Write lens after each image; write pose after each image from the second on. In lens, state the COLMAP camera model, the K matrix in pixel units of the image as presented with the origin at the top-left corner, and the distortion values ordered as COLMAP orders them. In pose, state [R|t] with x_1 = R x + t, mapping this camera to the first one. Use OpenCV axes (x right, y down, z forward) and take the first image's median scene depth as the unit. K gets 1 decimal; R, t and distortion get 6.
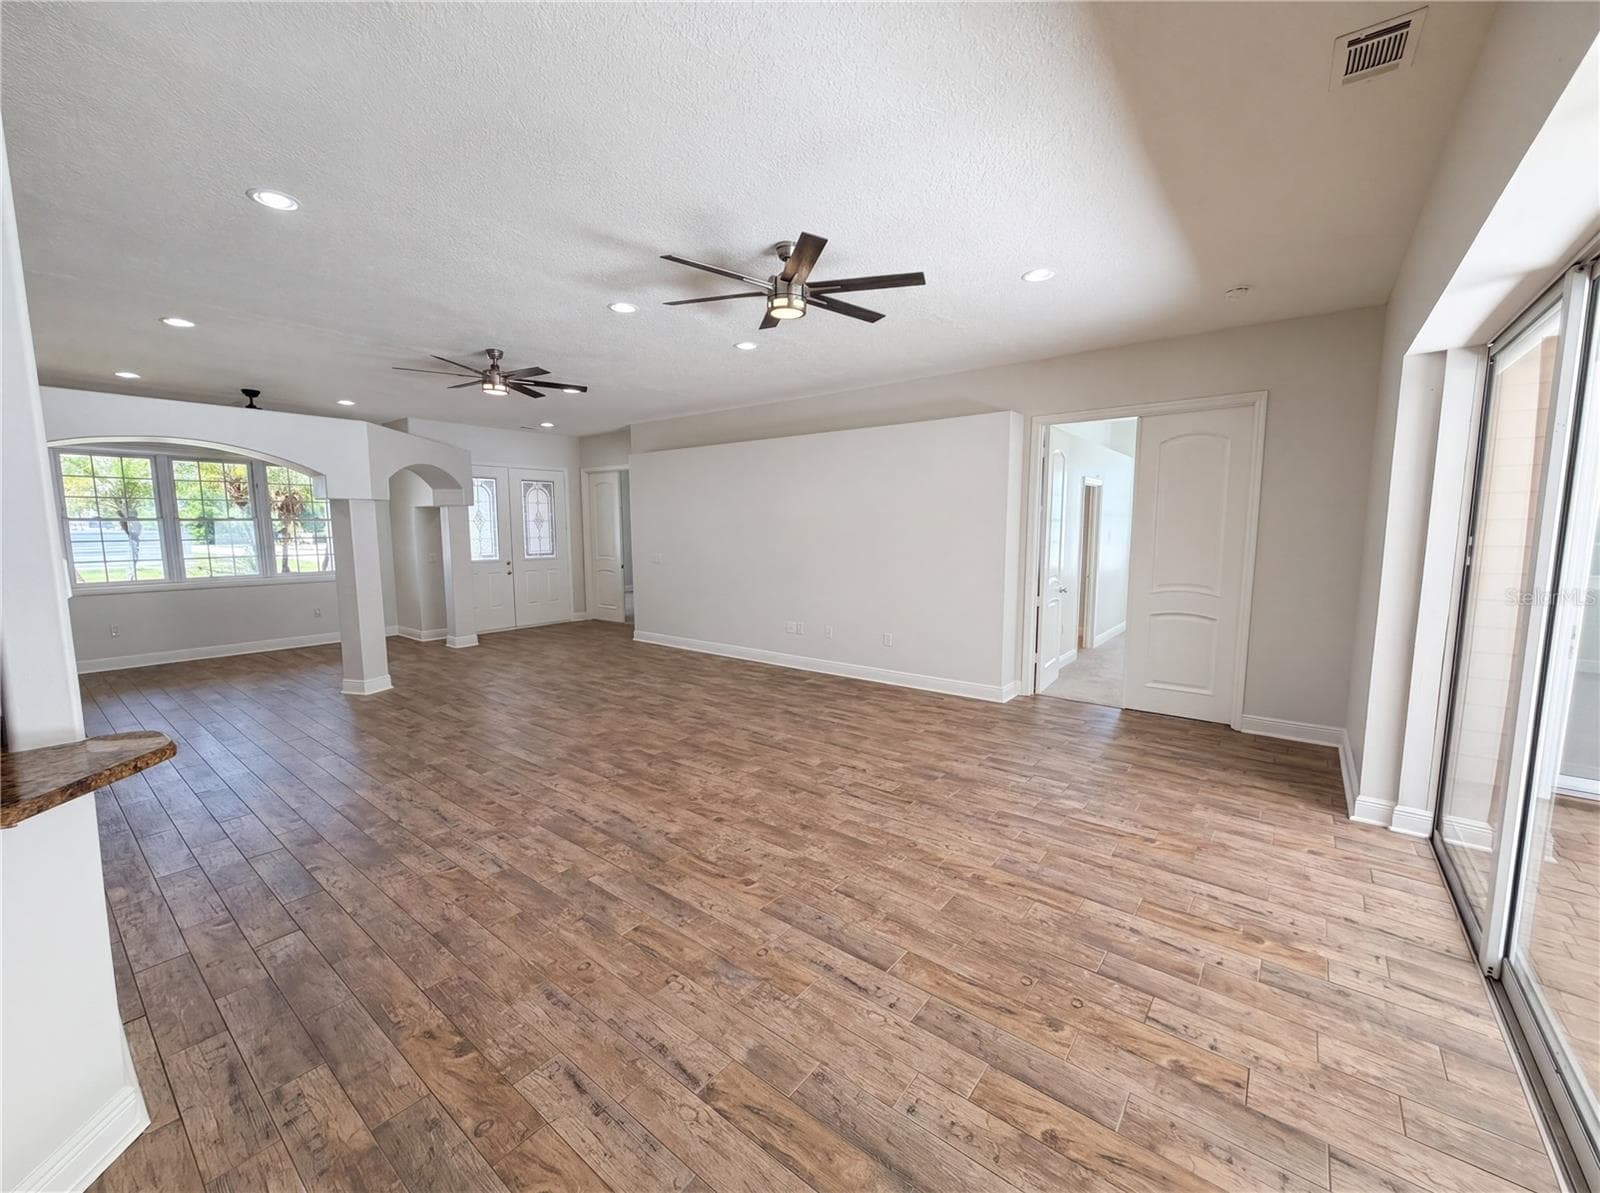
lens RADIAL K [[639.3, 0, 795.9], [0, 639.3, 596.7], [0, 0, 1]] dist [-0.002857, 0.000430]
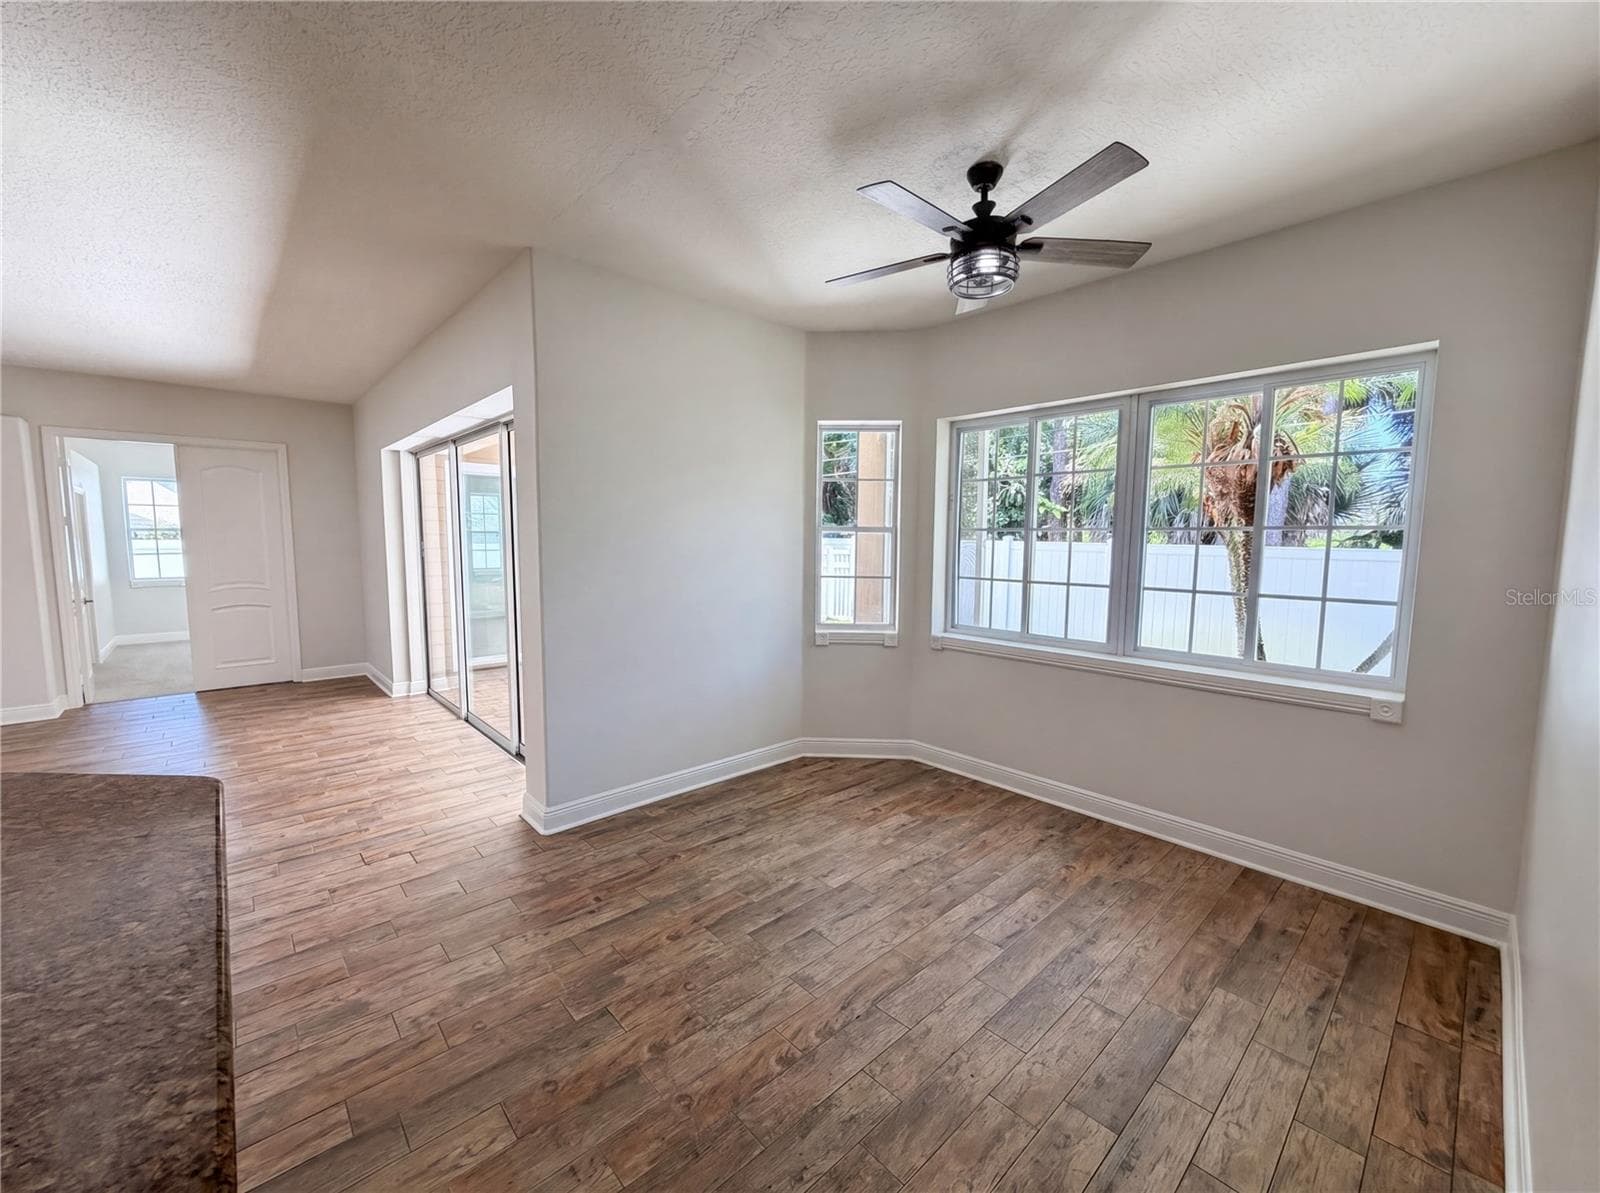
lens RADIAL K [[639.3, 0, 795.3], [0, 639.3, 598.4], [0, 0, 1]] dist [-0.002857, 0.000430]
pose [[0.153366, -0.087814, 0.984260, -0.522534], [0.100044, 0.992306, 0.072943, 0.033617], [-0.983092, 0.087283, 0.160972, -0.330143]]
